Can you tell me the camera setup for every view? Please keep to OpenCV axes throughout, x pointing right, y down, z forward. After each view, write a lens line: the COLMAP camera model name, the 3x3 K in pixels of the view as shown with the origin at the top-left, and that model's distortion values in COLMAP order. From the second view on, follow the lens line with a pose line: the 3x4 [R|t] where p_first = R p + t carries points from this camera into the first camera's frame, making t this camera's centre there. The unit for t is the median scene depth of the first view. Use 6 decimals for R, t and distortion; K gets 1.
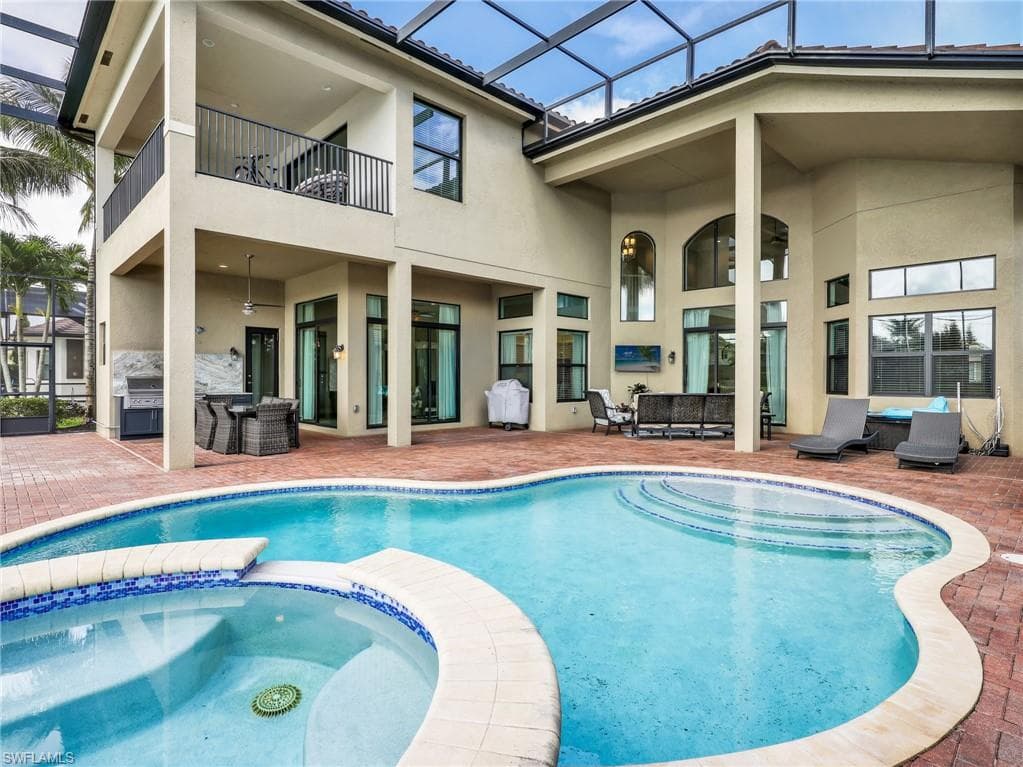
lens RADIAL K [[543.2, 0, 510.2], [0, 543.2, 378.3], [0, 0, 1]] dist [0.004125, 0.000850]
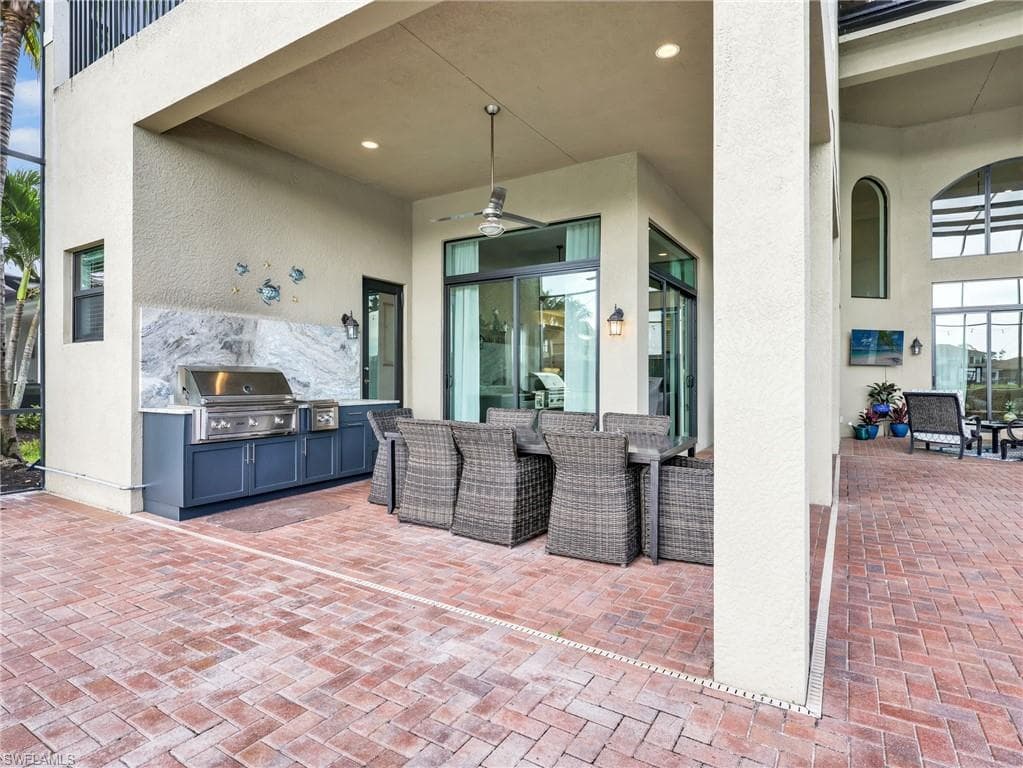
lens RADIAL K [[538.1, 0, 511.5], [0, 538.1, 384.0], [0, 0, 1]] dist [-0.002897, 0.001383]
pose [[0.967004, -0.003625, 0.254734, -0.479864], [0.000538, 0.999926, 0.012191, 0.004479], [-0.254759, -0.011651, 0.966934, 0.452474]]
